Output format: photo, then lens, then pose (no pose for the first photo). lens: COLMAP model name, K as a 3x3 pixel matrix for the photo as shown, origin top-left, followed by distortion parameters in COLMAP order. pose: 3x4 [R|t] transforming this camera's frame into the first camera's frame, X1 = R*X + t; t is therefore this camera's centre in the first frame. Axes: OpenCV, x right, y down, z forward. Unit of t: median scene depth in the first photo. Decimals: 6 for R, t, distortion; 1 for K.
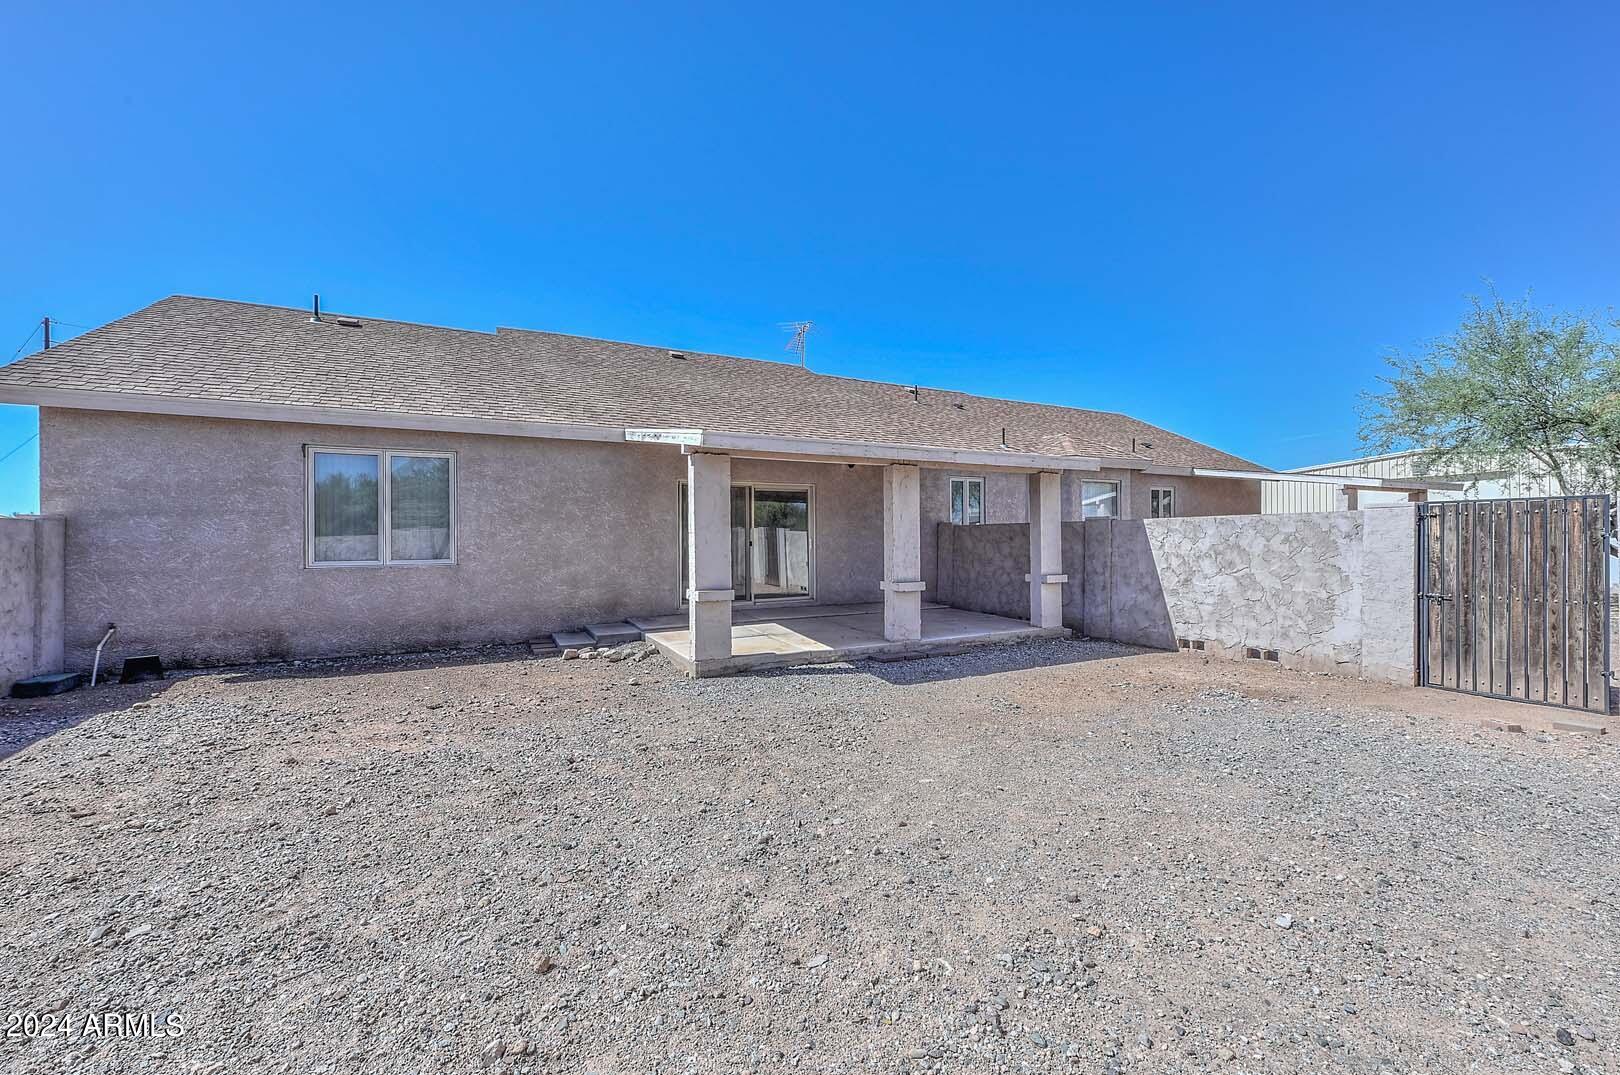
lens RADIAL K [[647.4, 0, 810.4], [0, 647.4, 542.8], [0, 0, 1]] dist [0.003598, 0.000235]
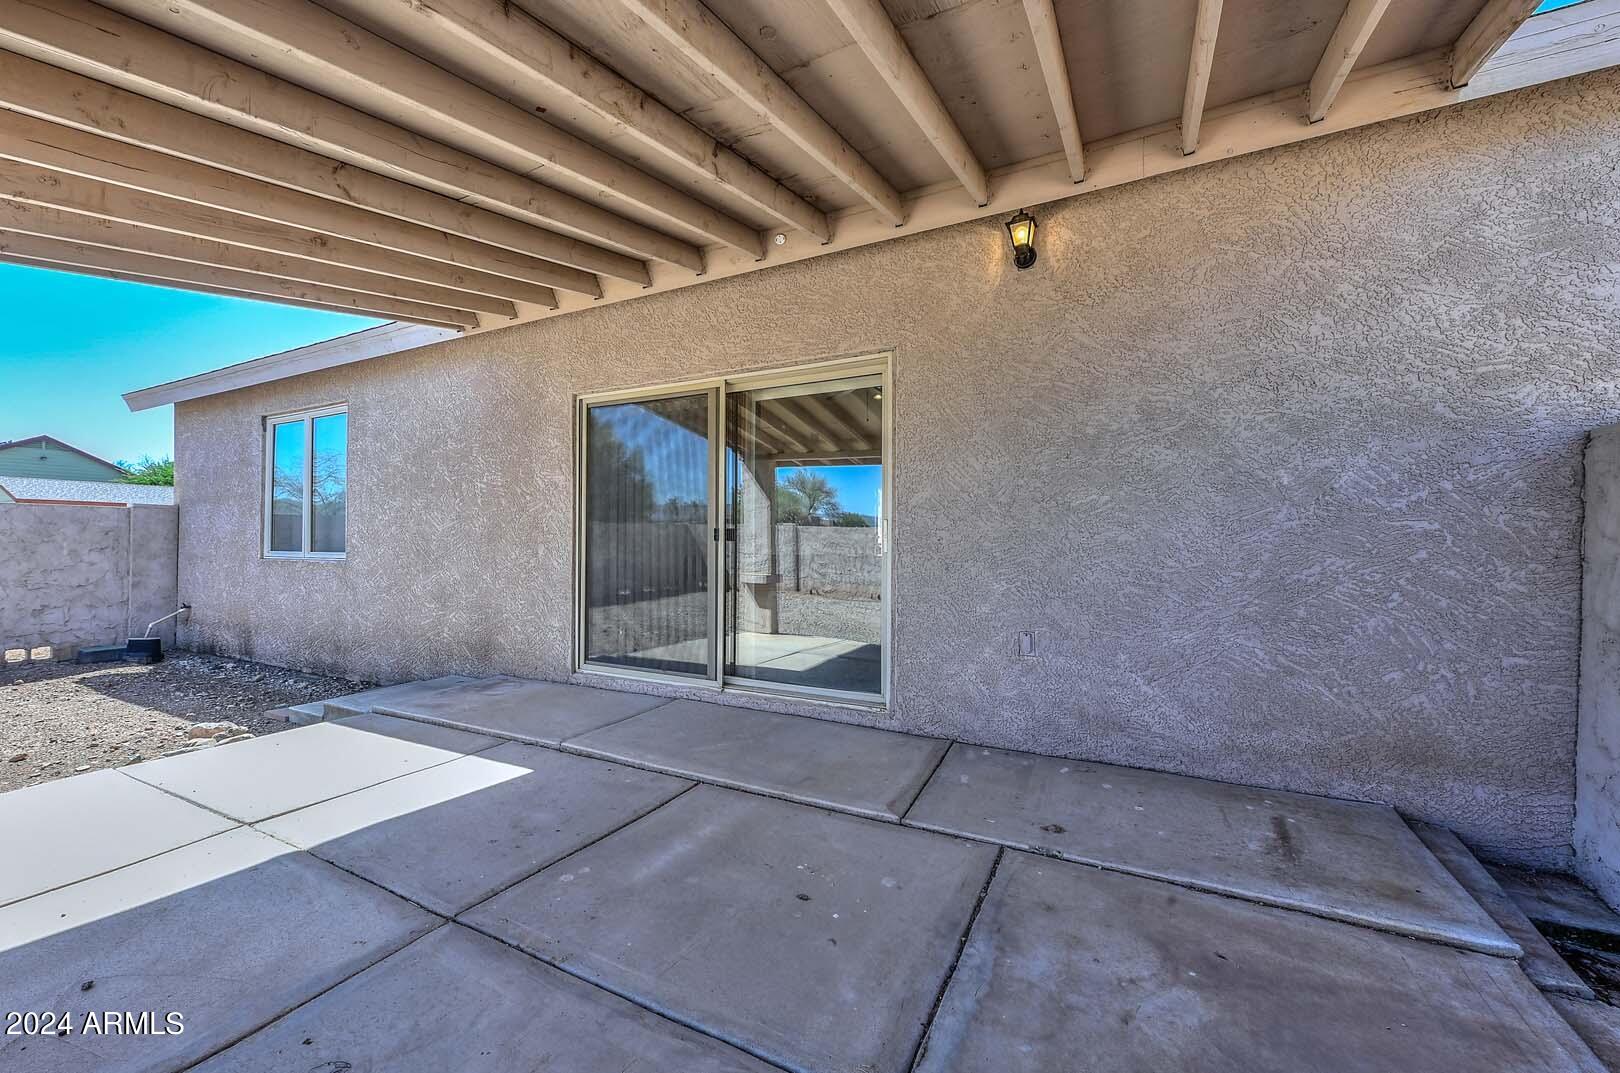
lens RADIAL K [[647.4, 0, 801.0], [0, 647.4, 535.0], [0, 0, 1]] dist [0.003598, 0.000235]
pose [[0.561176, 0.009946, -0.827636, 0.294335], [-0.003204, 0.999946, 0.009844, -0.002485], [0.827690, -0.002872, 0.561178, 0.930868]]
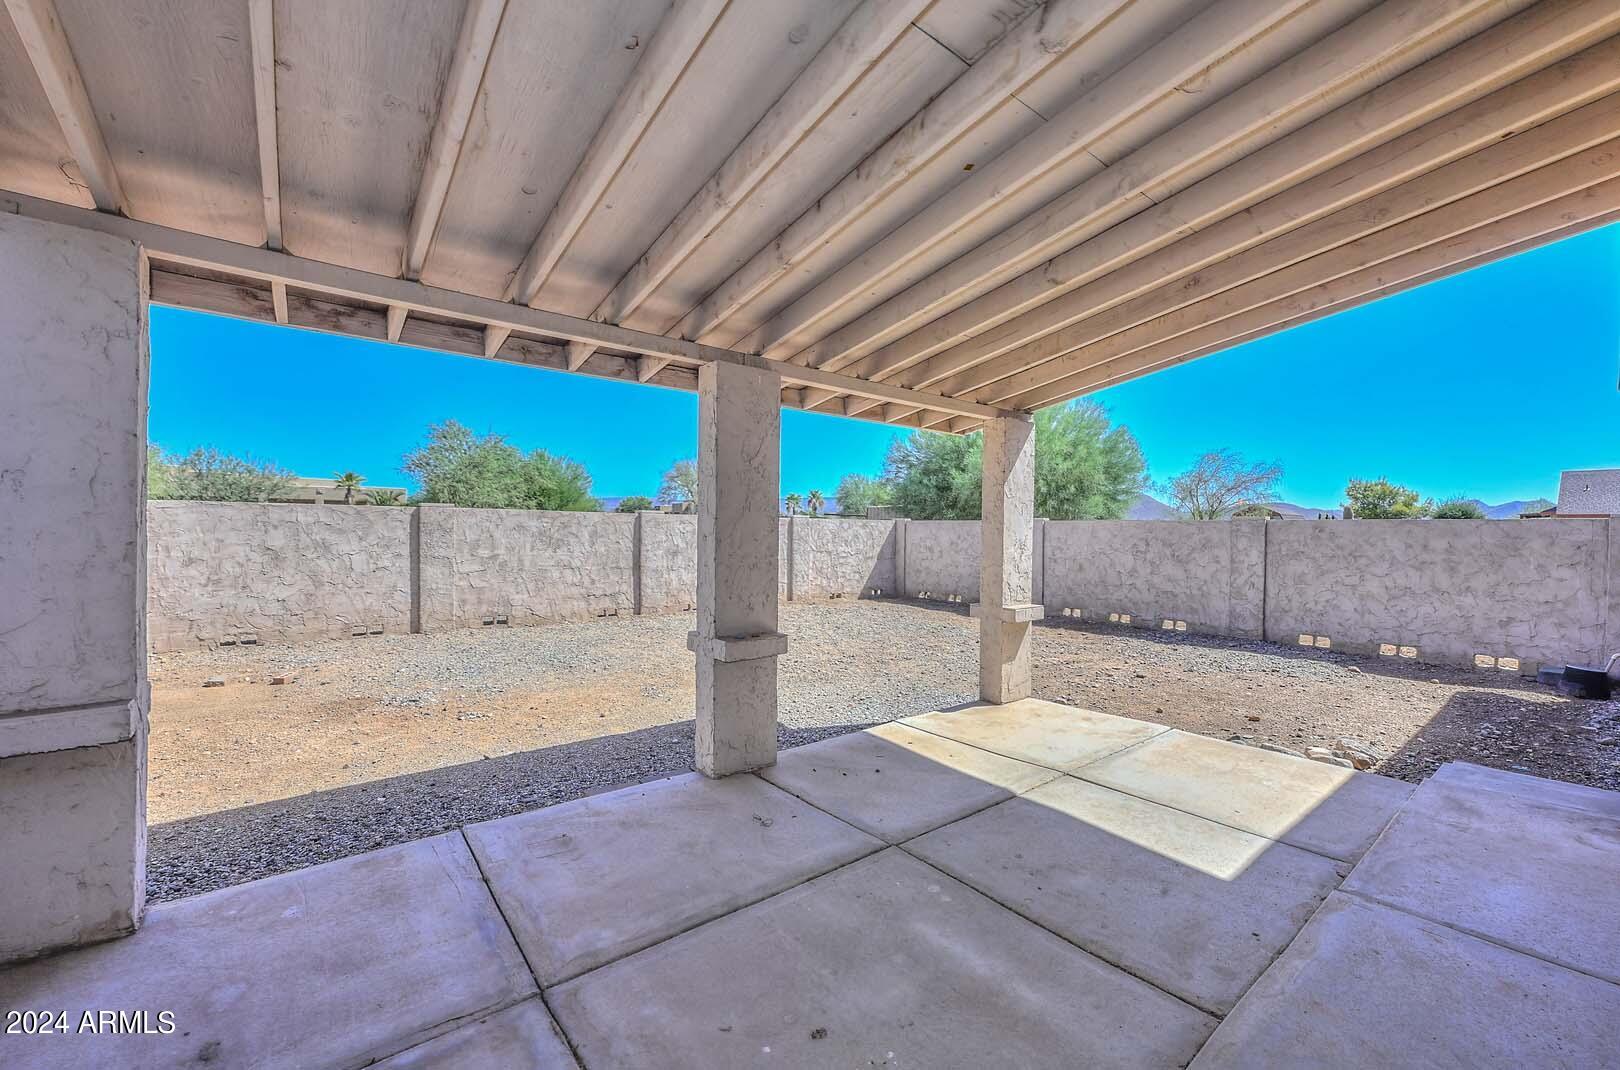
lens RADIAL K [[647.4, 0, 802.9], [0, 647.4, 533.4], [0, 0, 1]] dist [0.003598, 0.000235]
pose [[-0.982725, 0.006018, -0.184975, 0.159309], [0.007297, 0.999954, -0.006236, -0.011517], [0.184929, -0.007478, -0.982723, 1.208918]]
